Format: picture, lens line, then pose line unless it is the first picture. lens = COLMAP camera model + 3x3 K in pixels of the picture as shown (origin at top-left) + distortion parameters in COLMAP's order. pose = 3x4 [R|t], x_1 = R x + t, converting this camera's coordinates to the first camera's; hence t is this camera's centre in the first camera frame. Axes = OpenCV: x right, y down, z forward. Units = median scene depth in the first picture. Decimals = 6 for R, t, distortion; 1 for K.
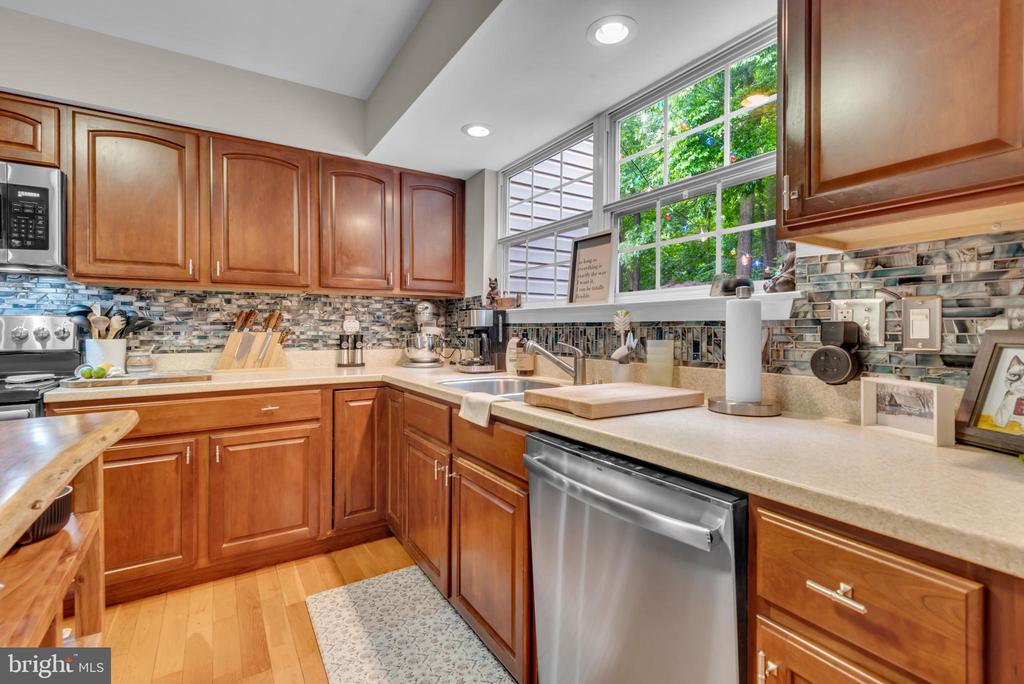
lens RADIAL K [[461.5, 0, 510.5], [0, 461.5, 329.5], [0, 0, 1]] dist [0.023082, -0.011317]
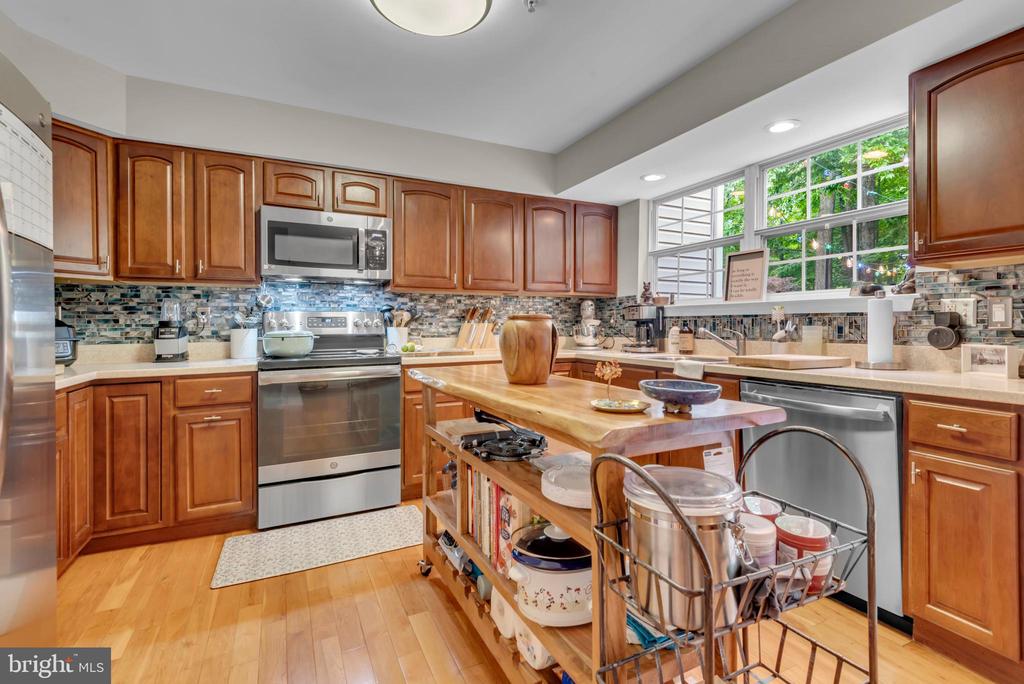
lens RADIAL K [[461.5, 0, 510.7], [0, 461.5, 324.6], [0, 0, 1]] dist [0.023082, -0.011317]
pose [[0.993506, -0.001183, -0.113776, -0.370811], [0.000870, 0.999996, -0.002799, 0.017885], [0.113779, 0.002681, 0.993502, -0.474397]]
